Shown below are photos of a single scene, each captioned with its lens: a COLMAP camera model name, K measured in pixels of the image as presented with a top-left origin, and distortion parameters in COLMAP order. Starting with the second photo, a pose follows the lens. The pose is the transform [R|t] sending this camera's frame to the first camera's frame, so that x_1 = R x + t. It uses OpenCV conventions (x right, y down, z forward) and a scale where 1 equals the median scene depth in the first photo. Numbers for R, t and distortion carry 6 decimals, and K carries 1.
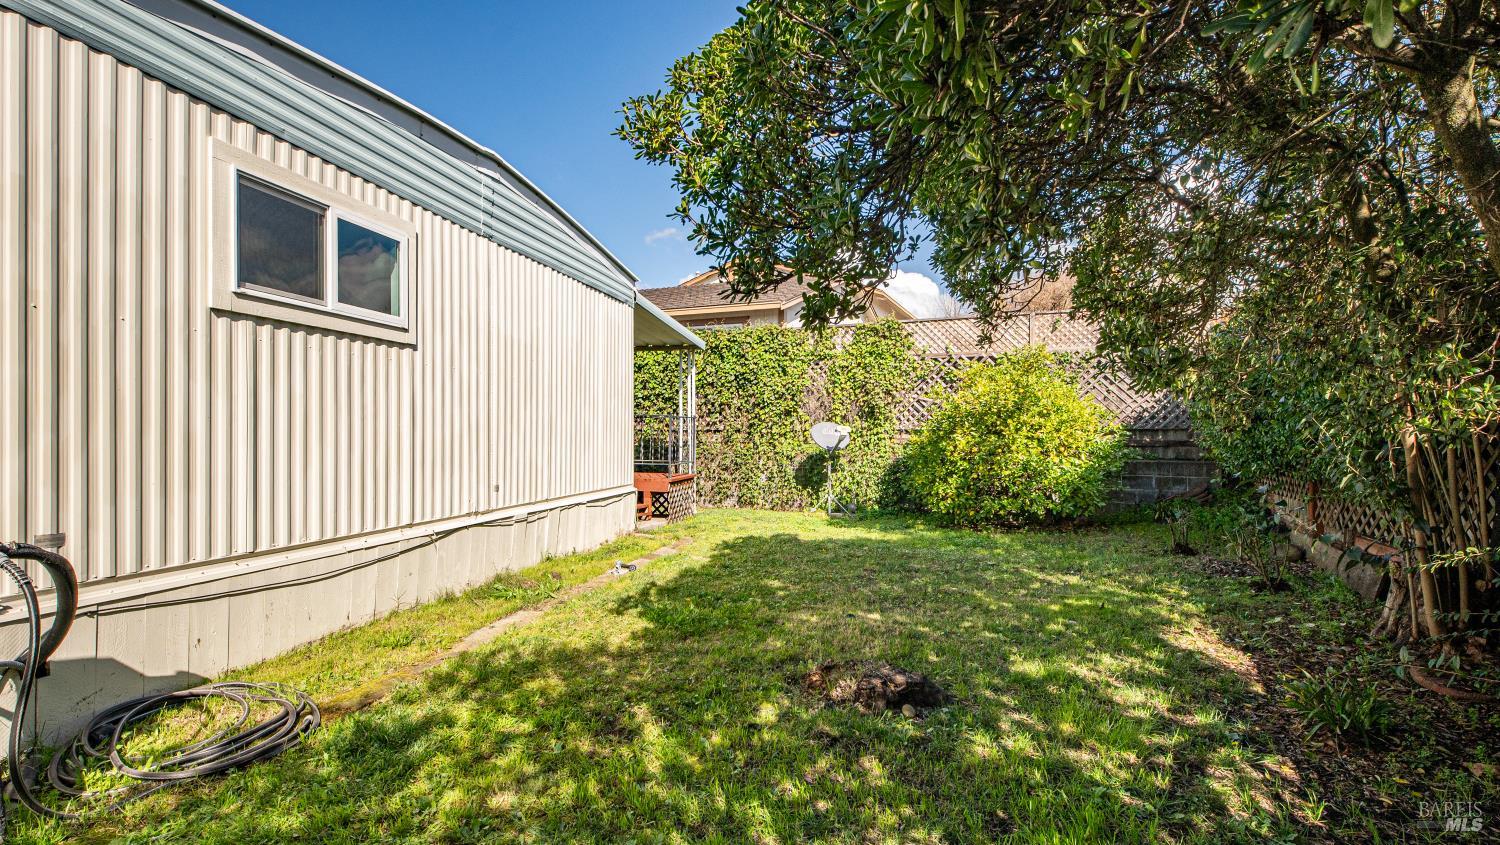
lens RADIAL K [[679.0, 0, 757.7], [0, 679.0, 427.1], [0, 0, 1]] dist [0.008549, -0.004712]
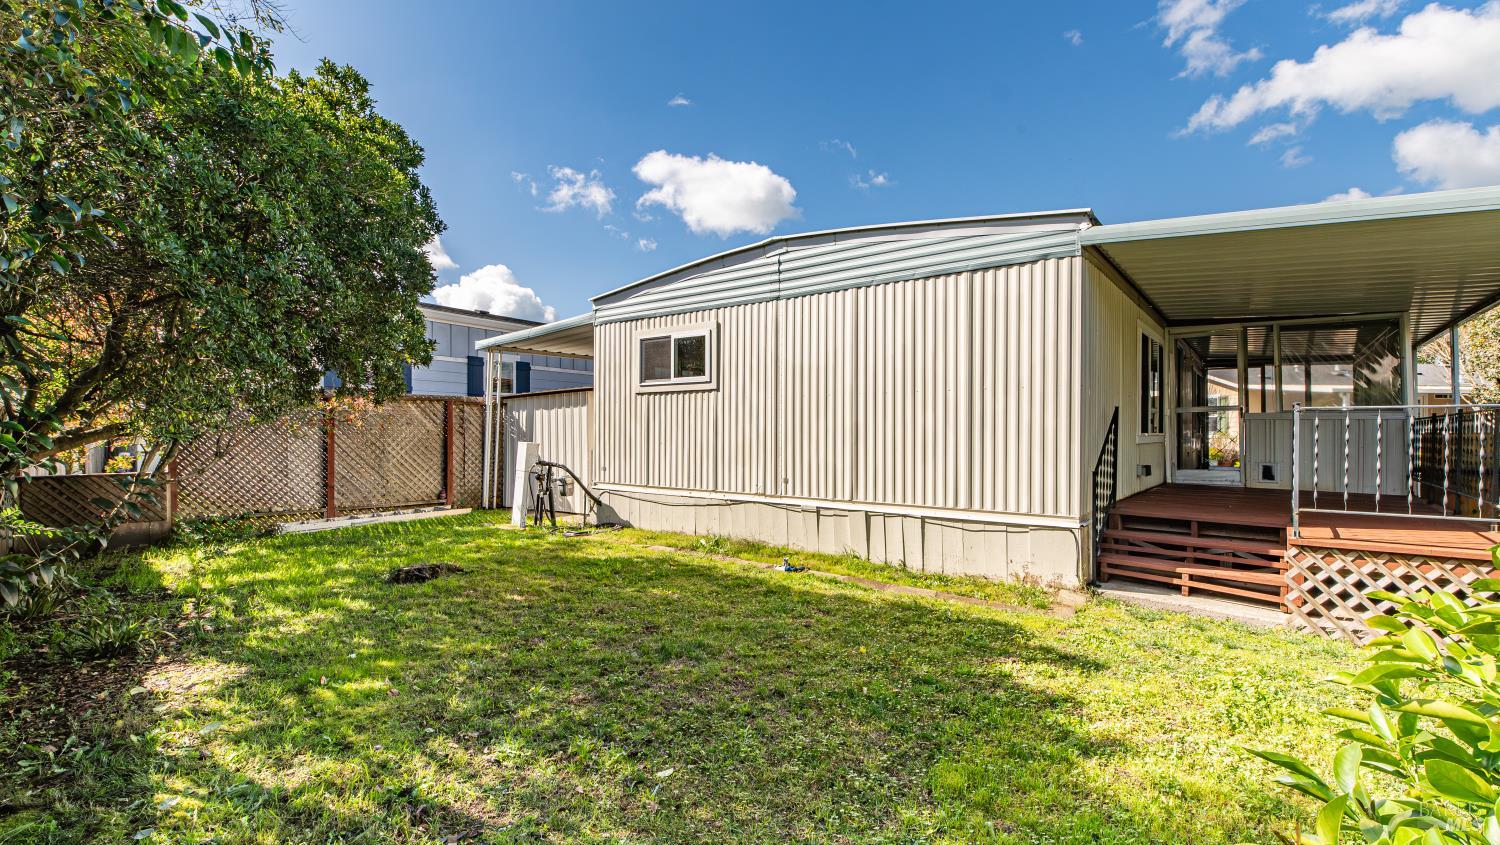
lens RADIAL K [[679.0, 0, 757.5], [0, 679.0, 432.4], [0, 0, 1]] dist [0.008549, -0.004712]
pose [[-0.426164, -0.014375, -0.904532, 1.080905], [-0.000755, 0.999879, -0.015534, 0.019301], [0.904646, -0.005937, -0.426123, 1.927314]]
